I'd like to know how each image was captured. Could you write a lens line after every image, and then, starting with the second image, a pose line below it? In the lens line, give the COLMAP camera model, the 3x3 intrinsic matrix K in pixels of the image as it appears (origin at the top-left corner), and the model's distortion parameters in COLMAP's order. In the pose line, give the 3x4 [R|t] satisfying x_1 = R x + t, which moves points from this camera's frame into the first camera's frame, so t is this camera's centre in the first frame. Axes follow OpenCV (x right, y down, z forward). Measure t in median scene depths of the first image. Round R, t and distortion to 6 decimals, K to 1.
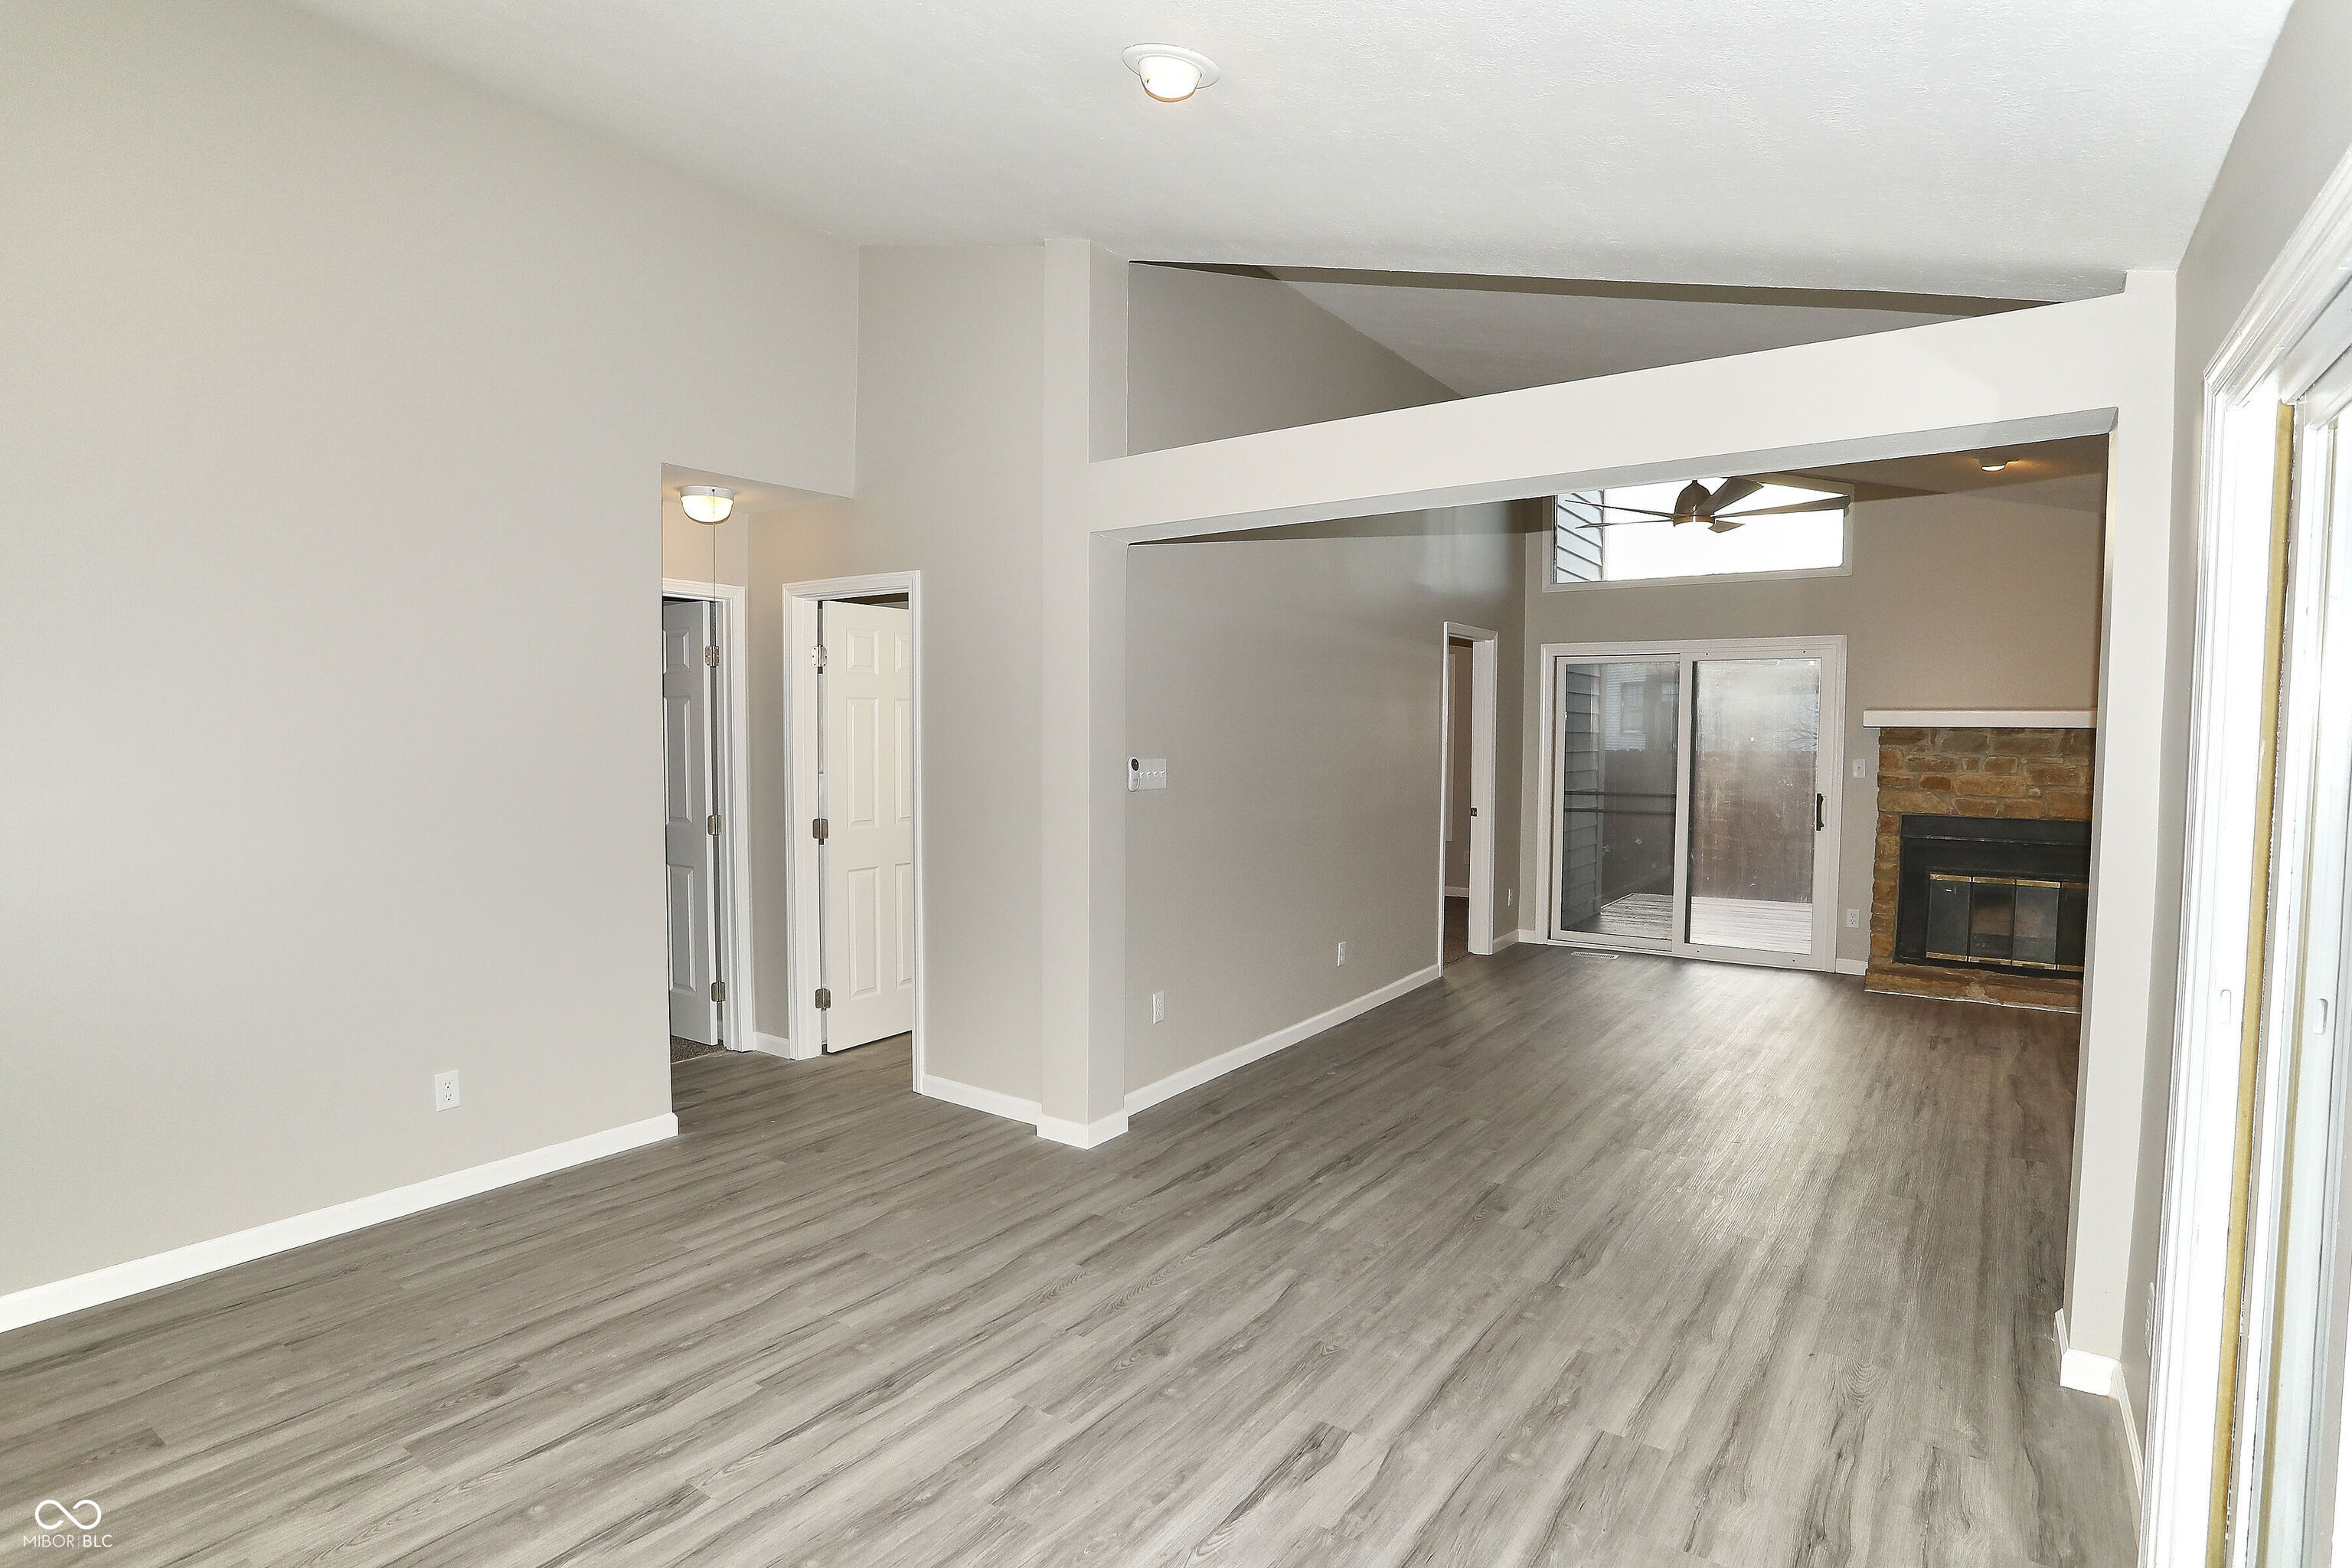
lens RADIAL K [[1195.6, 0, 1169.3], [0, 1195.6, 796.2], [0, 0, 1]] dist [-0.058586, 0.023494]
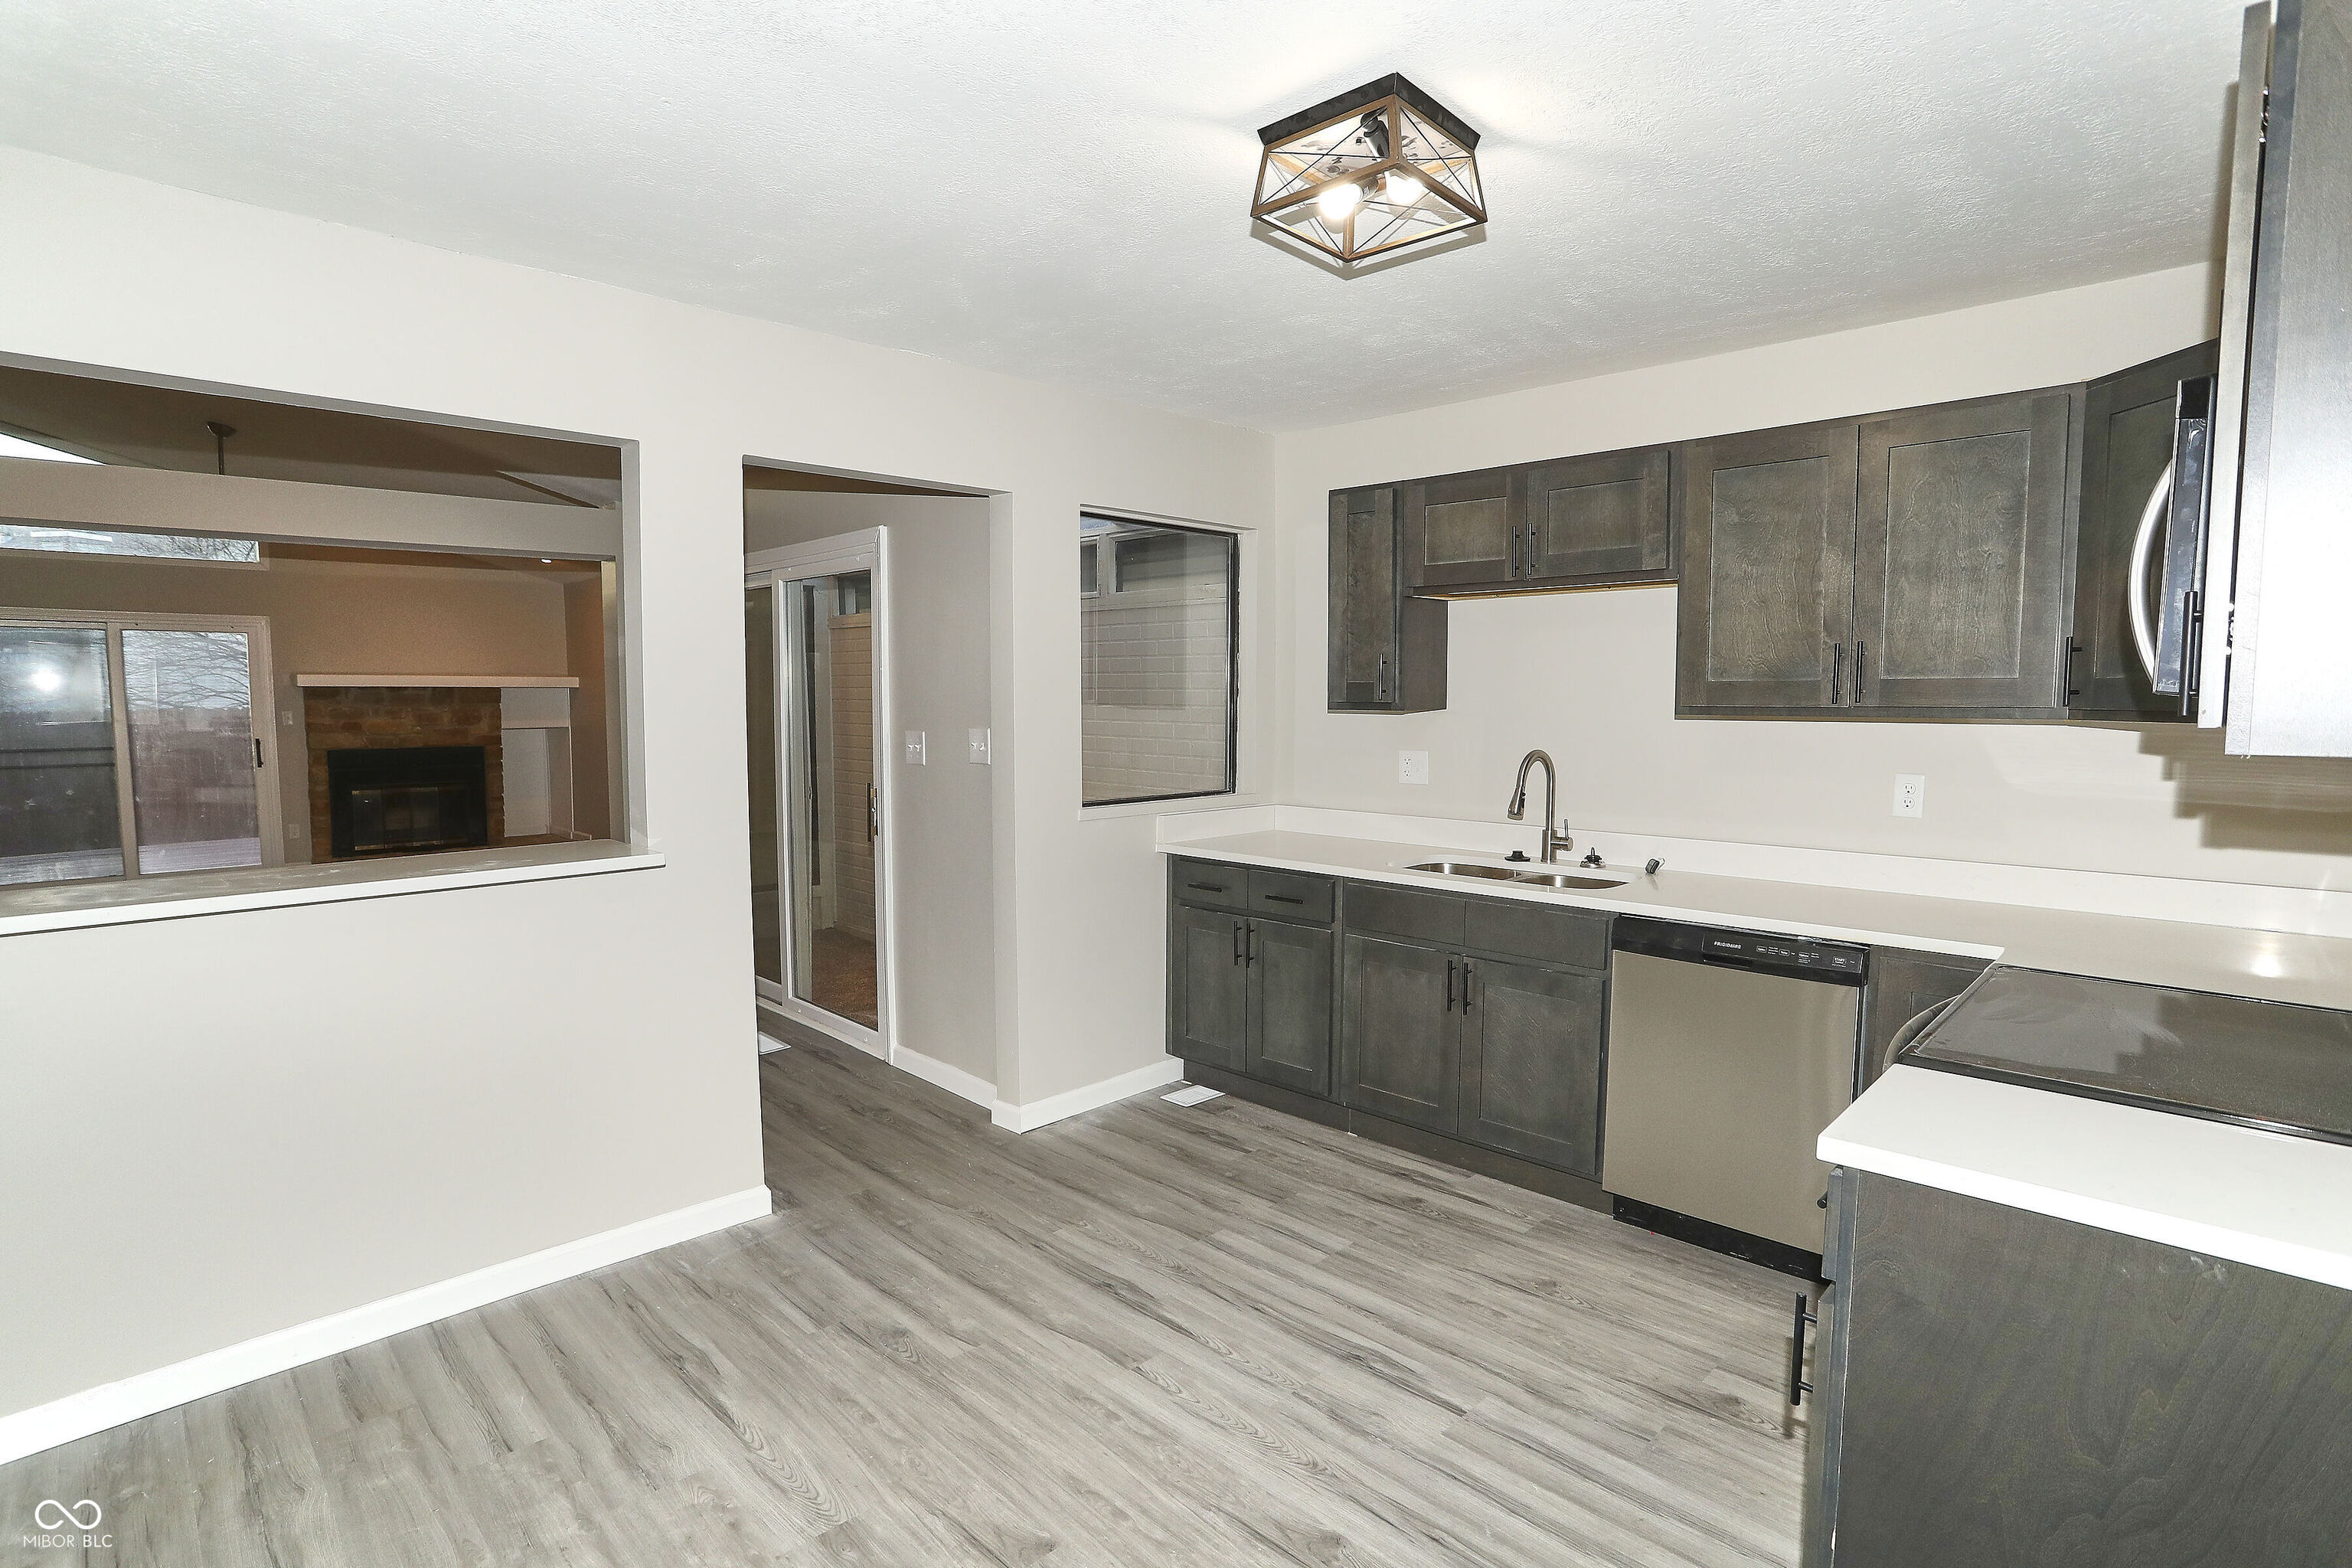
lens RADIAL K [[1151.8, 0, 1162.0], [0, 1151.8, 786.8], [0, 0, 1]] dist [-0.062387, 0.029462]
pose [[0.176536, -0.085134, 0.980606, -0.539716], [0.054487, 0.995570, 0.076624, 0.011319], [-0.982785, 0.039904, 0.180392, -0.218956]]
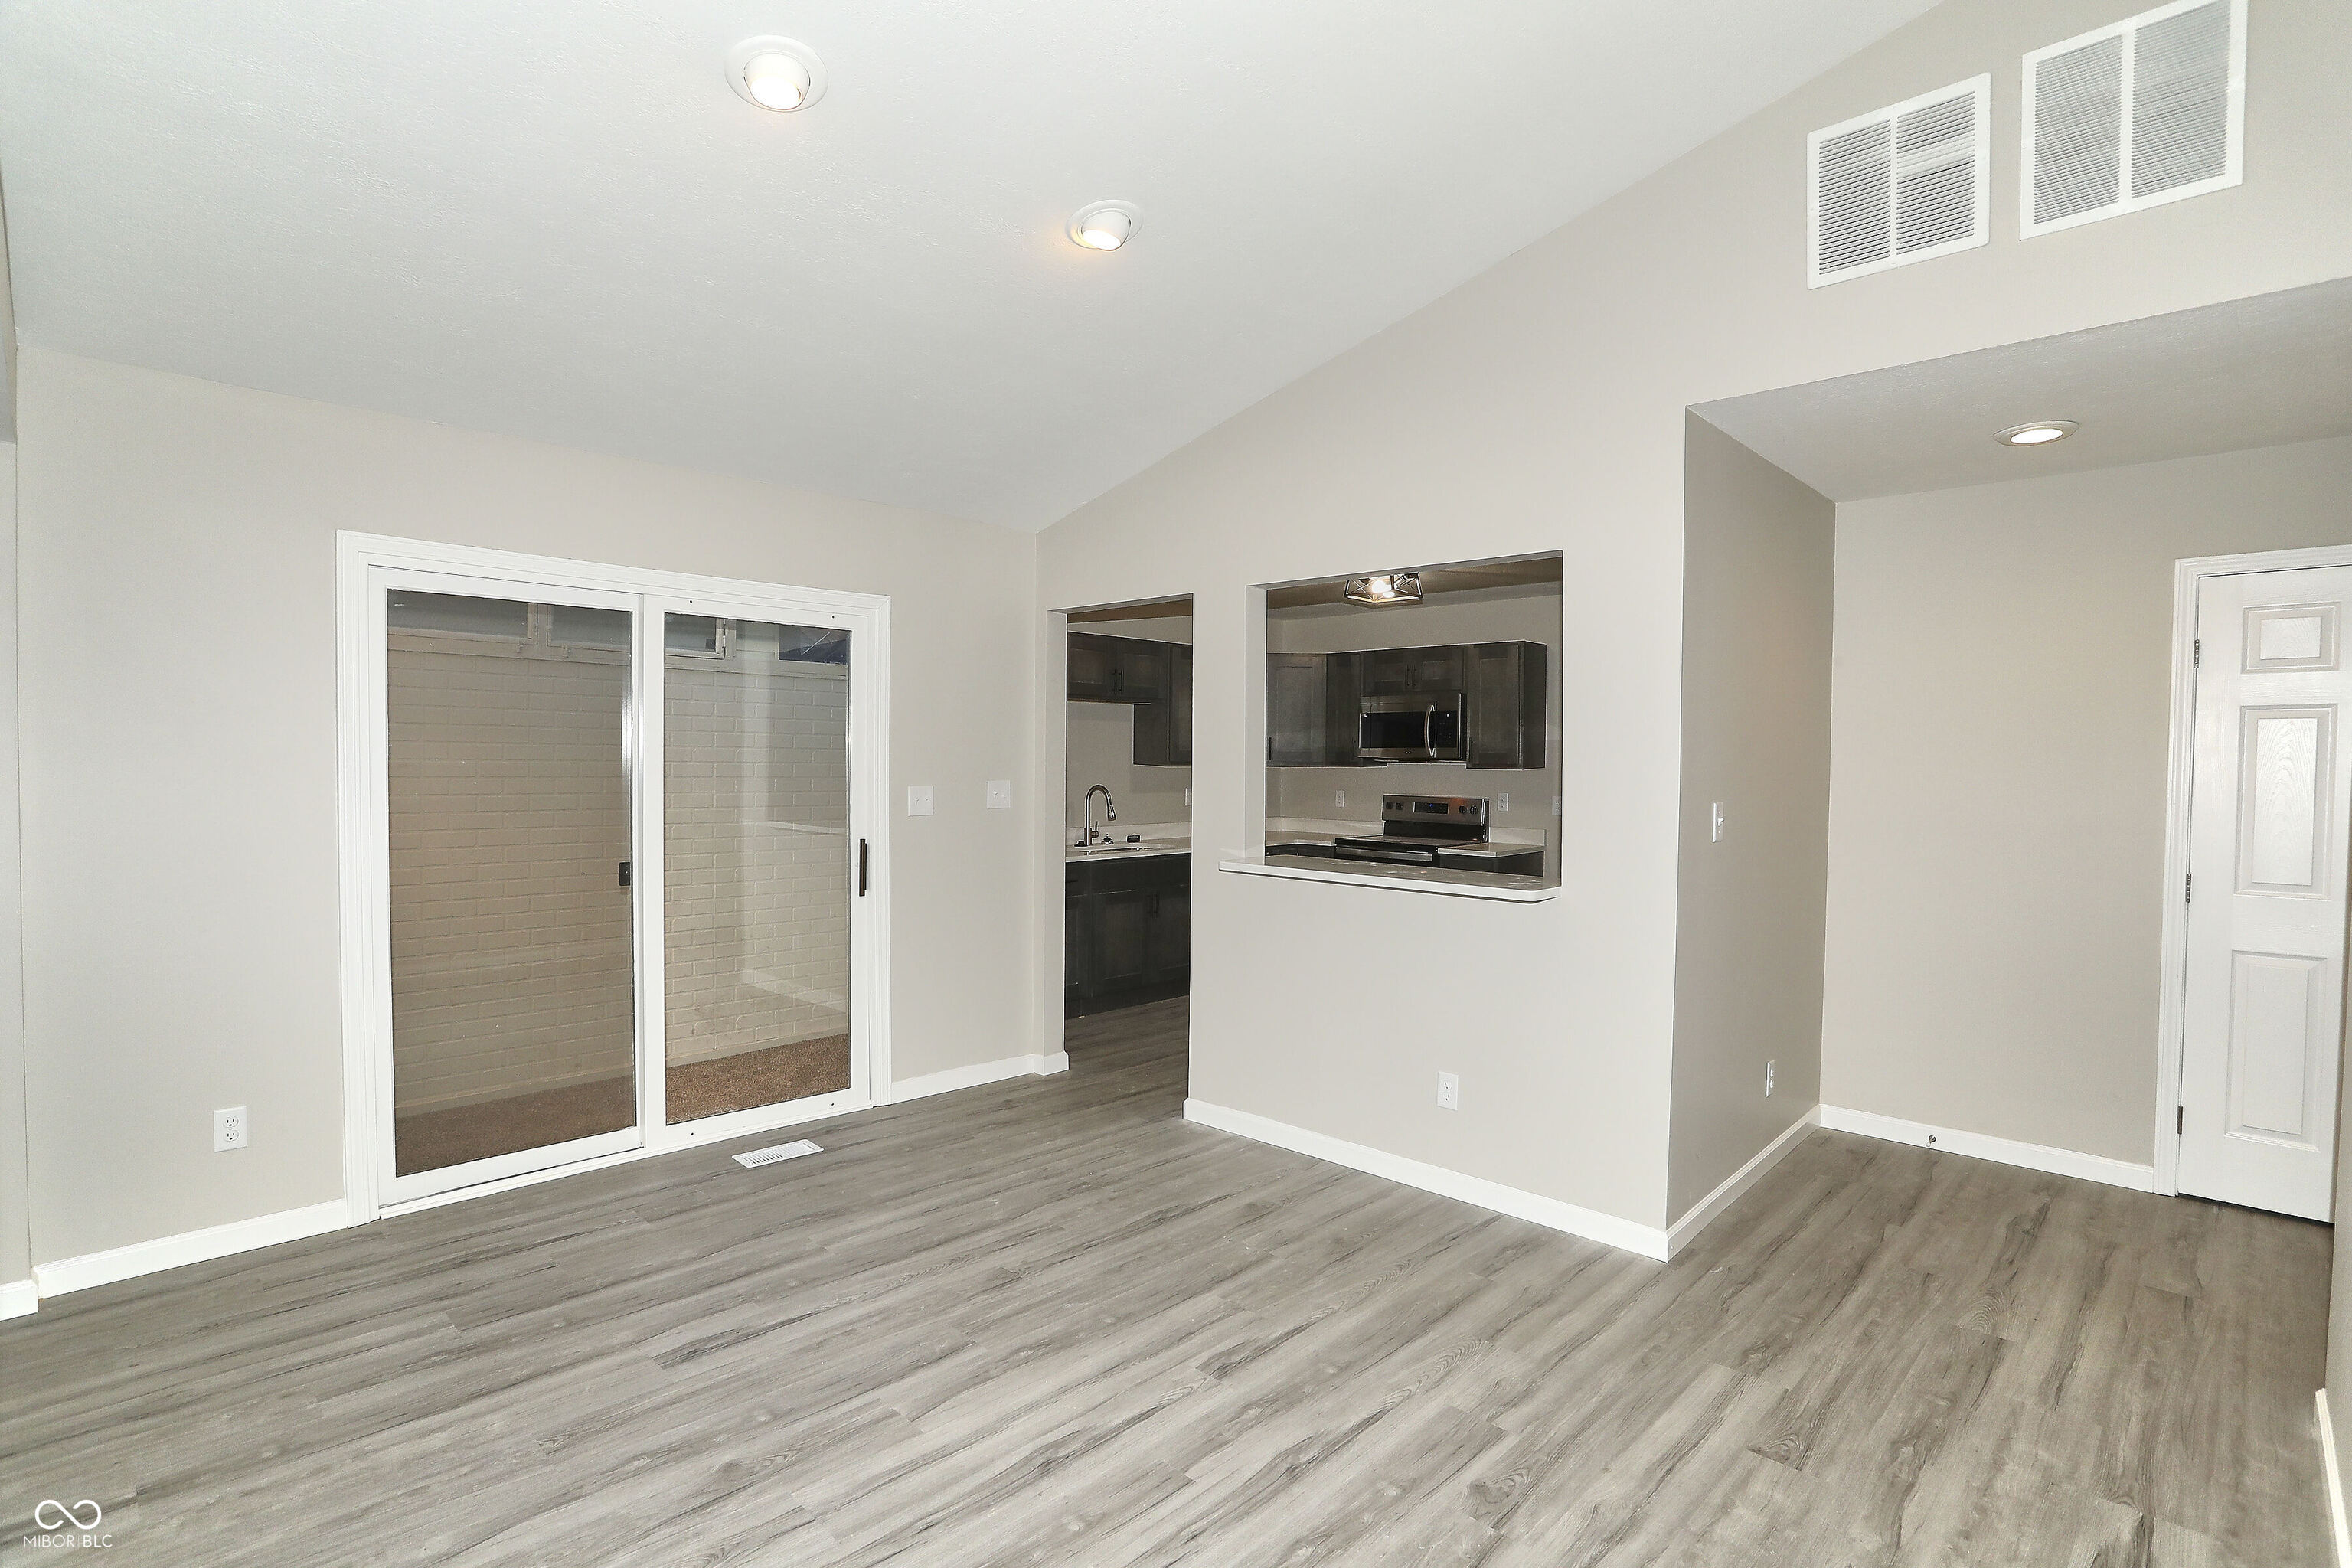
lens RADIAL K [[1145.0, 0, 1168.3], [0, 1145.0, 794.5], [0, 0, 1]] dist [-0.082289, 0.036296]
pose [[-0.986548, -0.019027, 0.162359, -0.189578], [-0.005454, 0.996481, 0.083637, -0.033494], [-0.163379, 0.081626, -0.983181, 0.735457]]
